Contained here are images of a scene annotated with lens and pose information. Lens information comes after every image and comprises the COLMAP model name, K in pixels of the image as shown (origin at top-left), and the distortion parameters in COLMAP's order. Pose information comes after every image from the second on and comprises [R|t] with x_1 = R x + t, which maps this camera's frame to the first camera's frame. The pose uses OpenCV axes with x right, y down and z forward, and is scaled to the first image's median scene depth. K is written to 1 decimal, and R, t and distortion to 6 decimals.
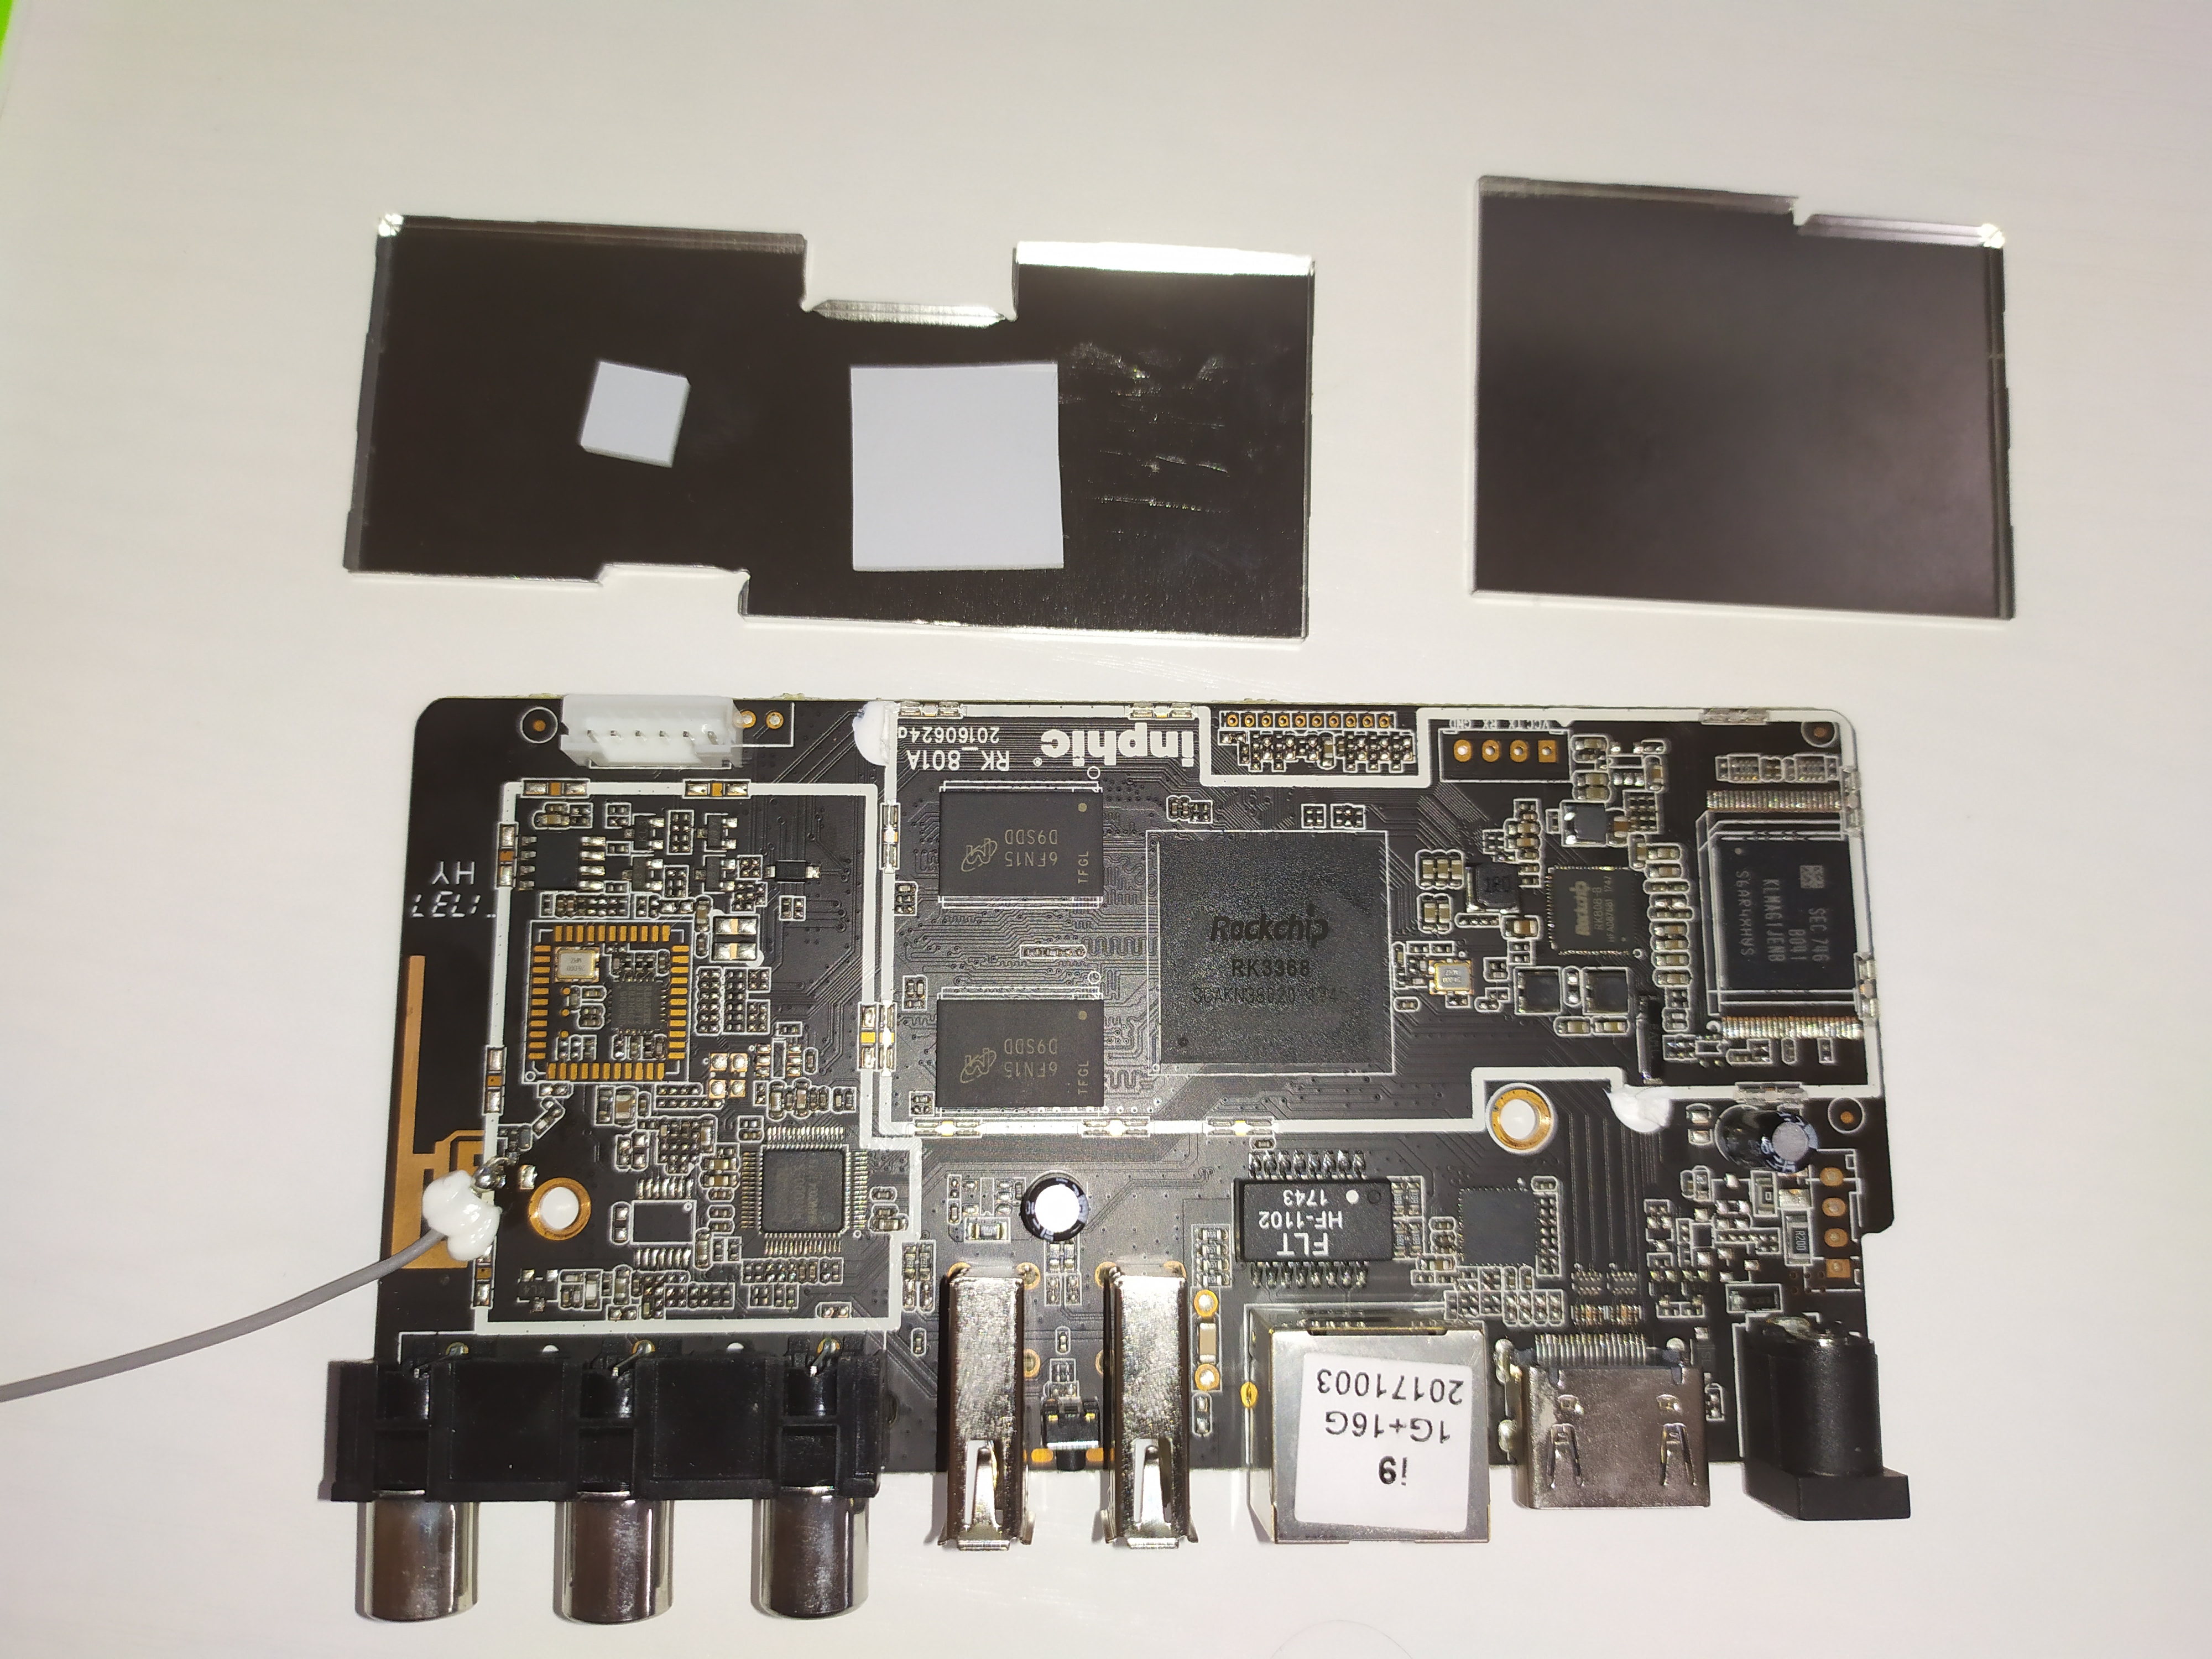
lens RADIAL K [[1723.9, 0, 1106.0], [0, 1723.9, 829.5], [0, 0, 1]] dist [0.008637, -0.002372]
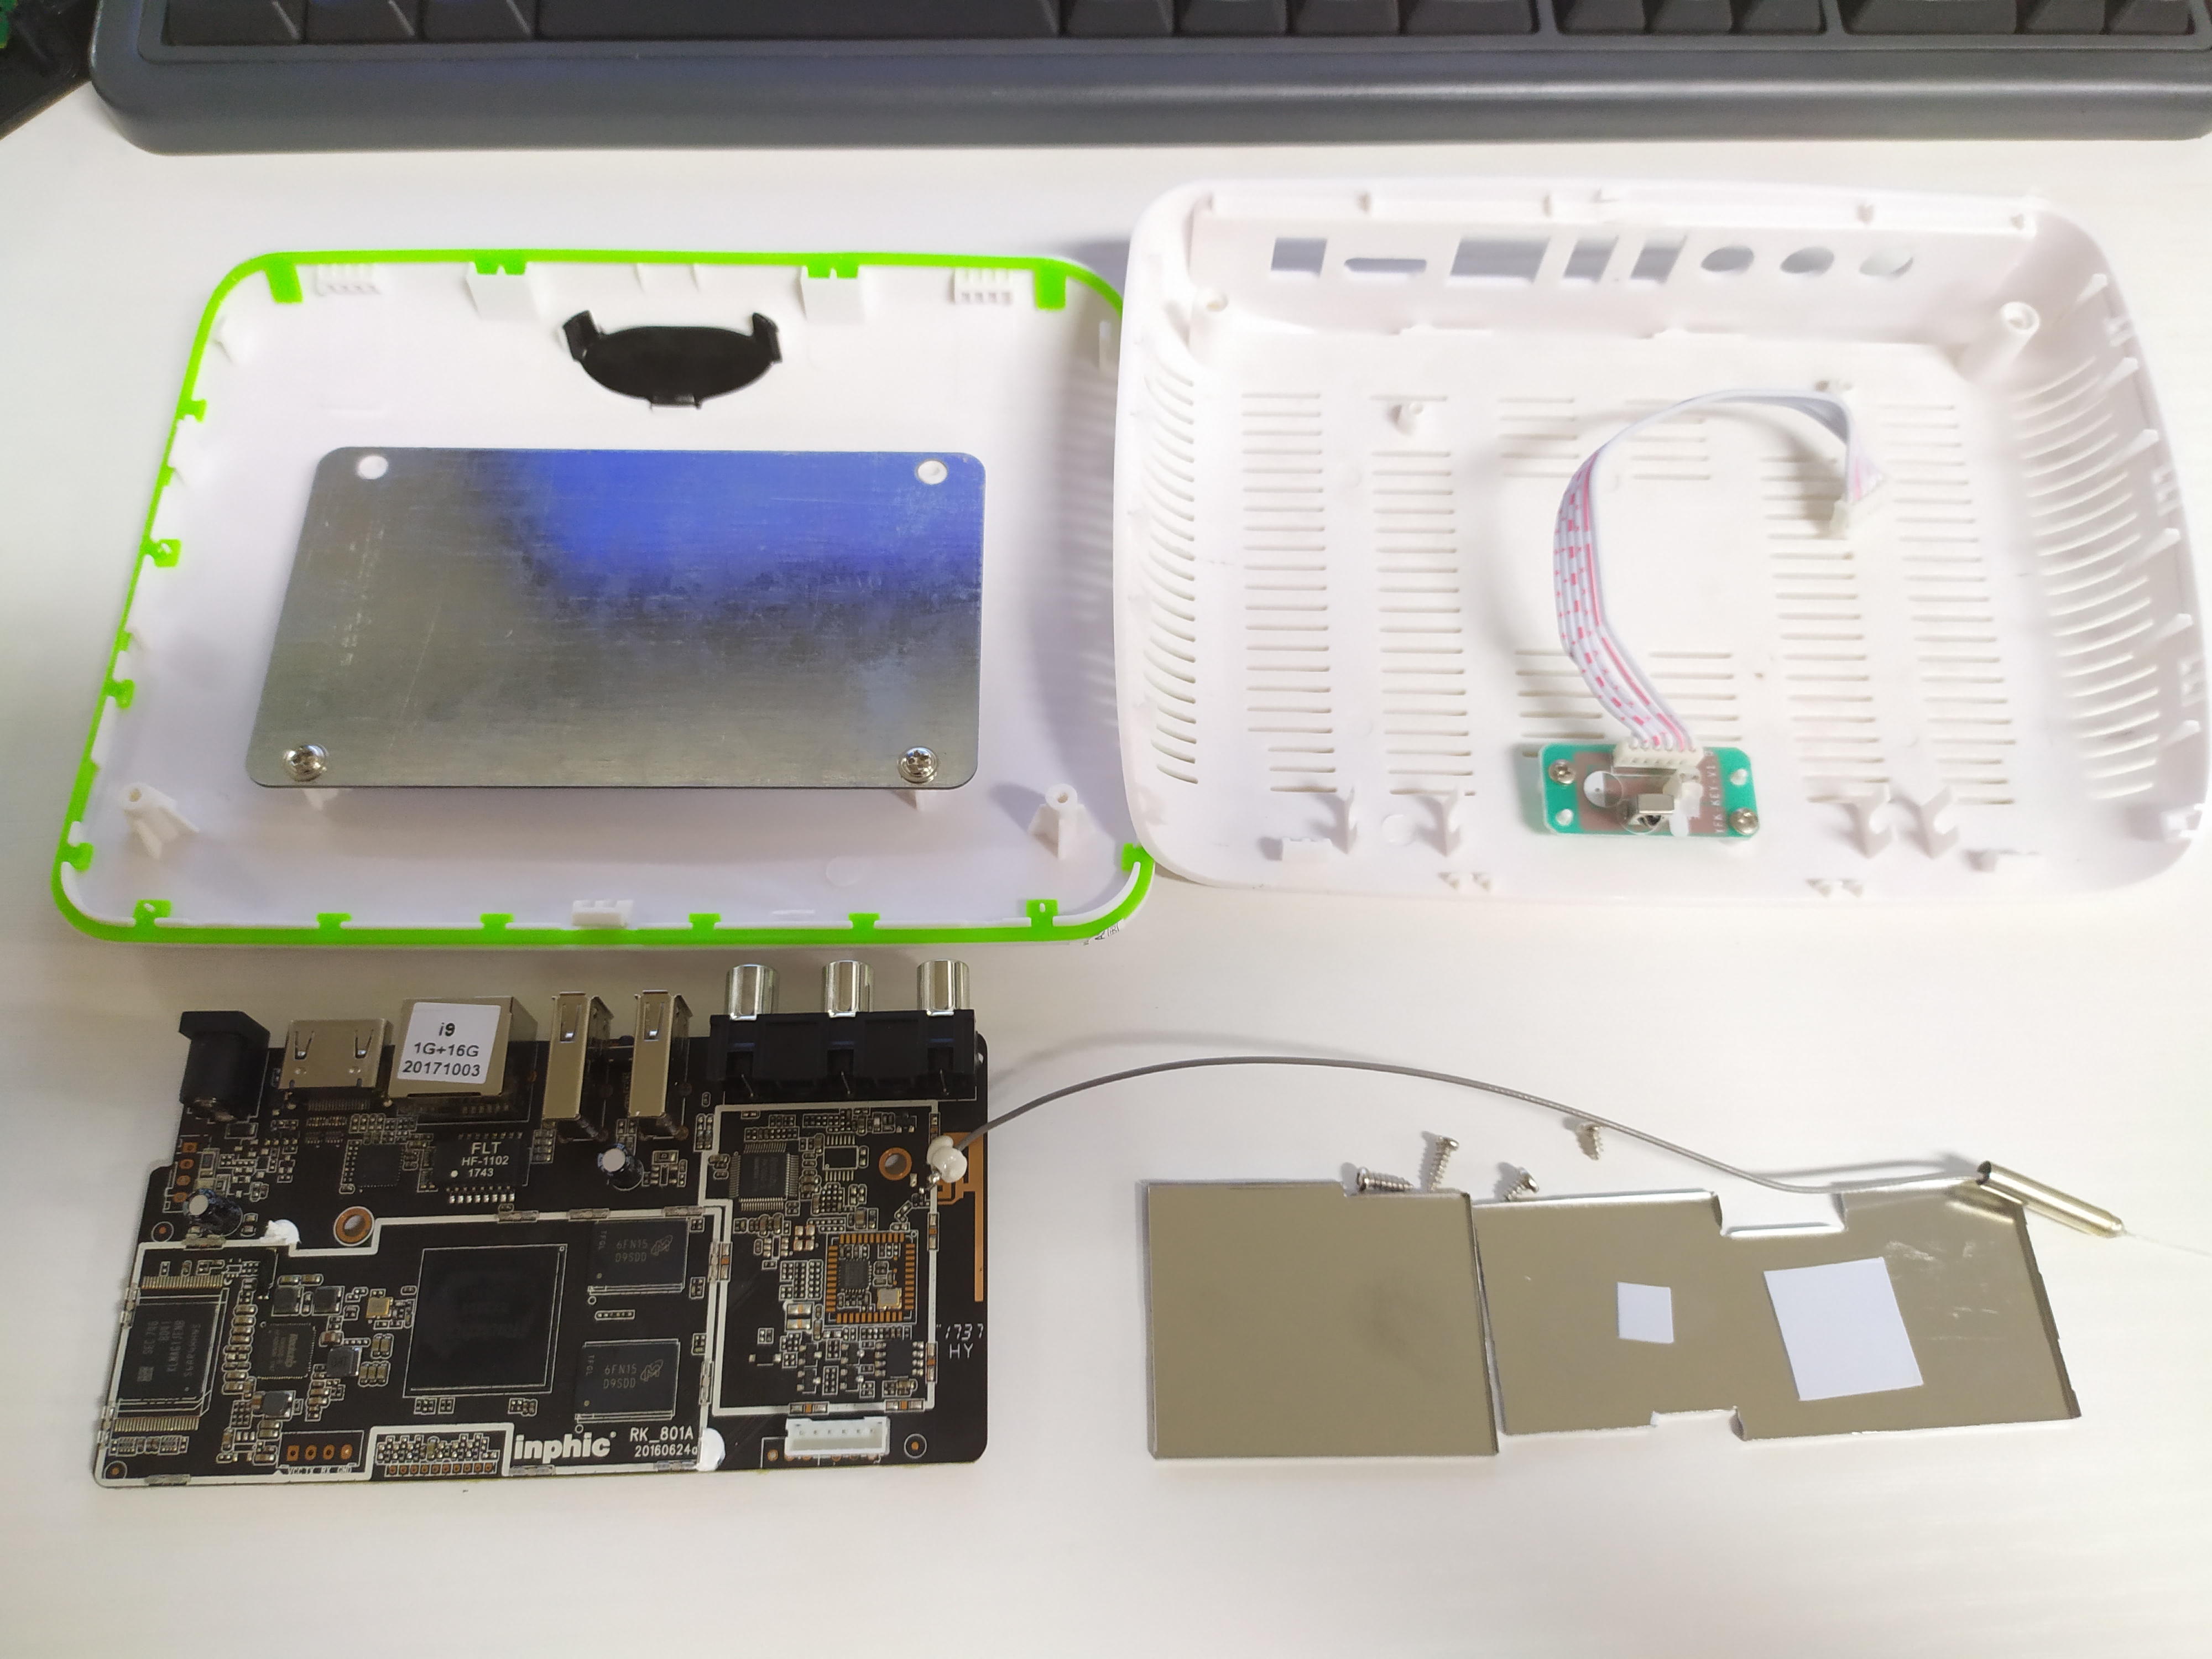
lens RADIAL K [[1738.9, 0, 1106.0], [0, 1738.9, 829.5], [0, 0, 1]] dist [0.086938, -0.166782]
pose [[-0.997880, -0.003398, -0.064993, -0.405108], [-0.034091, -0.823372, 0.566478, -0.539037], [-0.055438, 0.567492, 0.821510, -0.739239]]
